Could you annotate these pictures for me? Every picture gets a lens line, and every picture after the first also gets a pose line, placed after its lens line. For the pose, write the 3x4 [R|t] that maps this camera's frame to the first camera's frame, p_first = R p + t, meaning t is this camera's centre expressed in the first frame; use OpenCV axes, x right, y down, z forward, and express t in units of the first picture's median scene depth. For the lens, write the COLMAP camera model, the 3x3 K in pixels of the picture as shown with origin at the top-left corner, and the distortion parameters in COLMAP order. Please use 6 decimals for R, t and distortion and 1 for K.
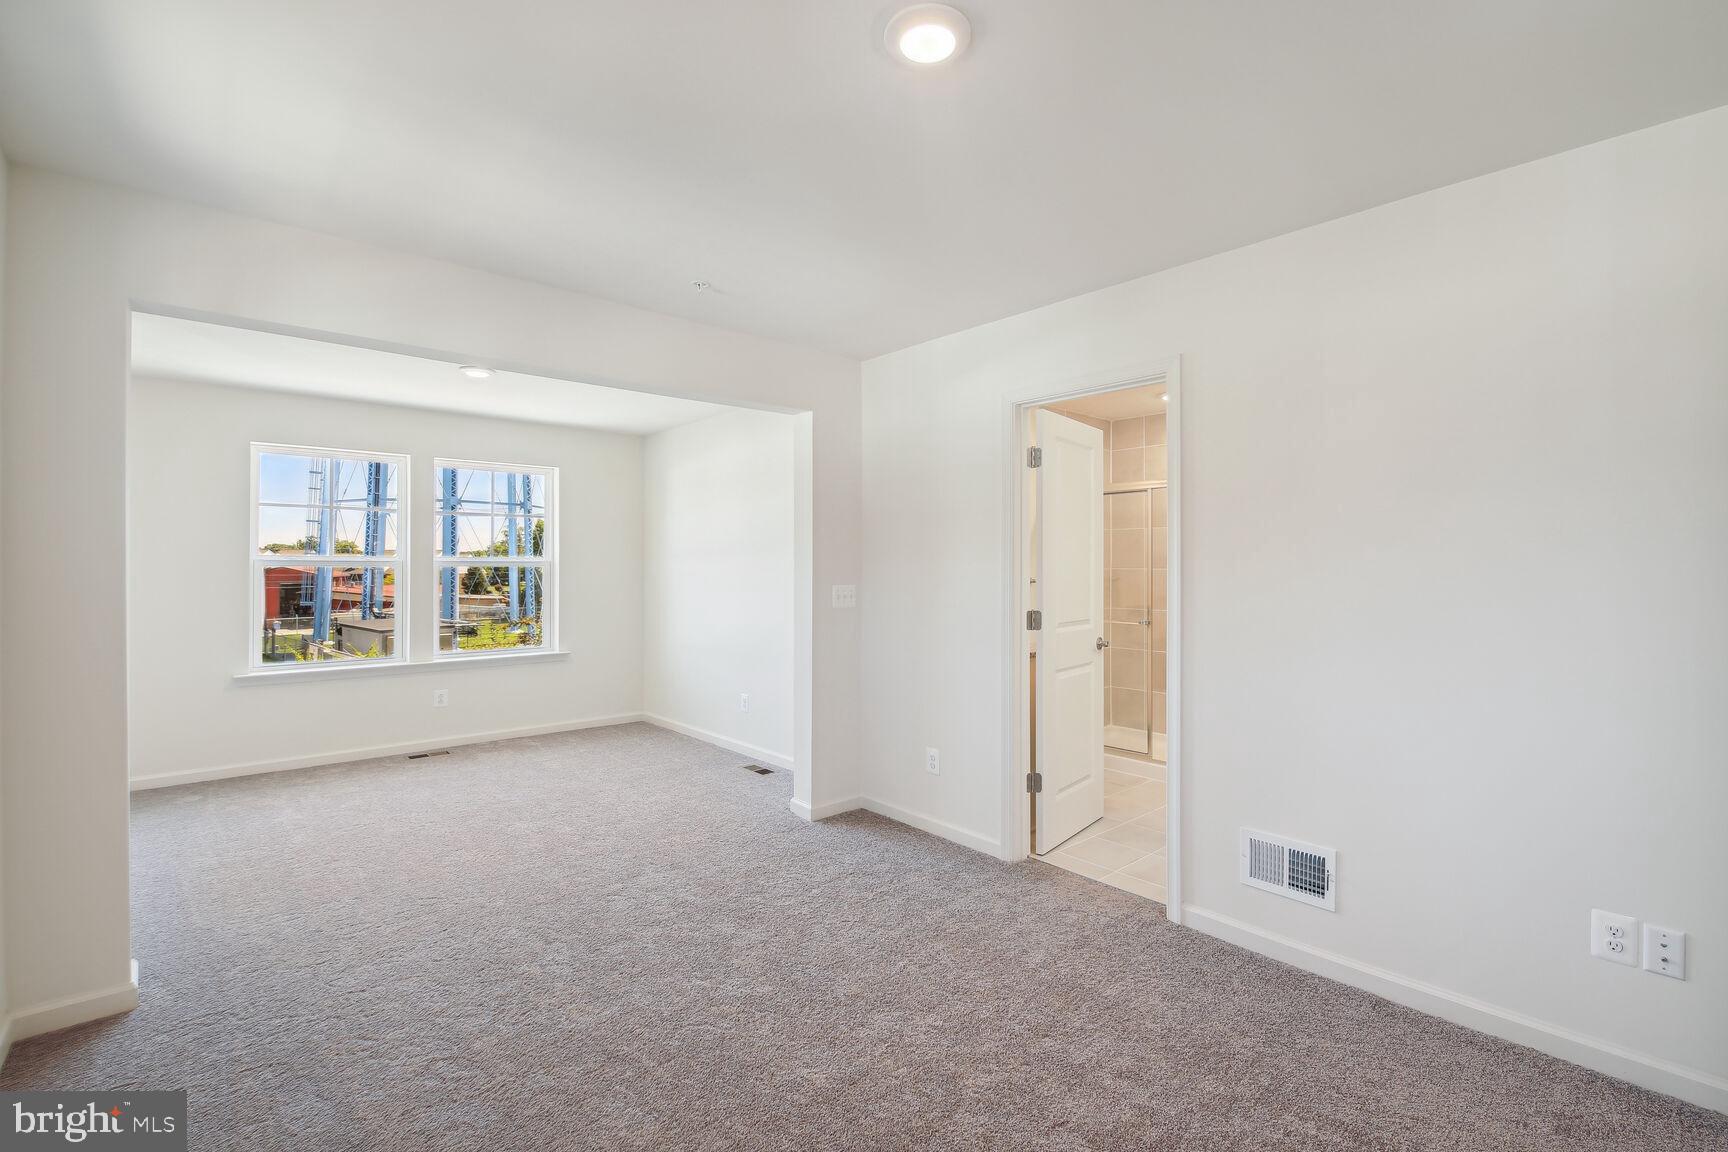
lens RADIAL K [[767.1, 0, 861.3], [0, 767.1, 562.1], [0, 0, 1]] dist [0.004482, -0.003939]
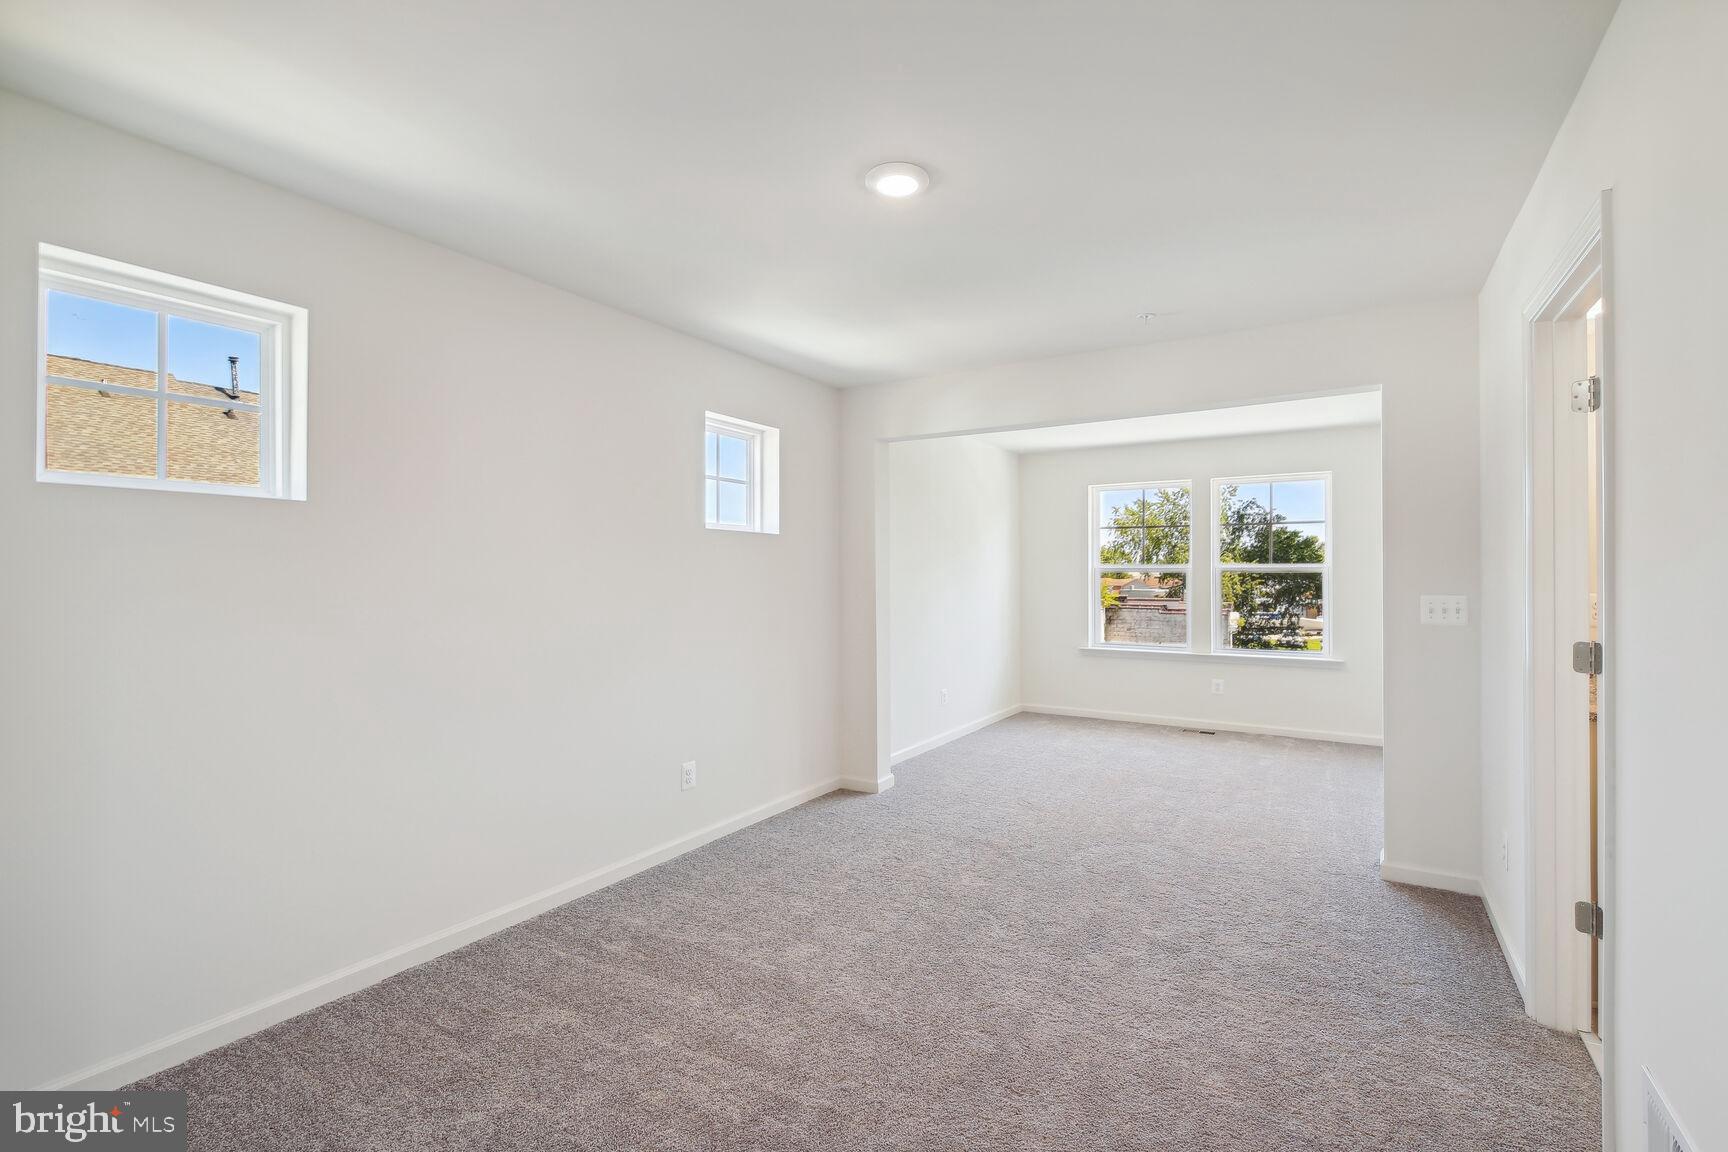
lens RADIAL K [[767.1, 0, 868.1], [0, 767.1, 573.2], [0, 0, 1]] dist [0.004482, -0.003939]
pose [[0.293393, -0.001366, -0.955991, 0.549166], [0.009158, 0.999957, 0.001382, 0.000841], [0.955948, -0.009160, 0.293393, 0.222673]]
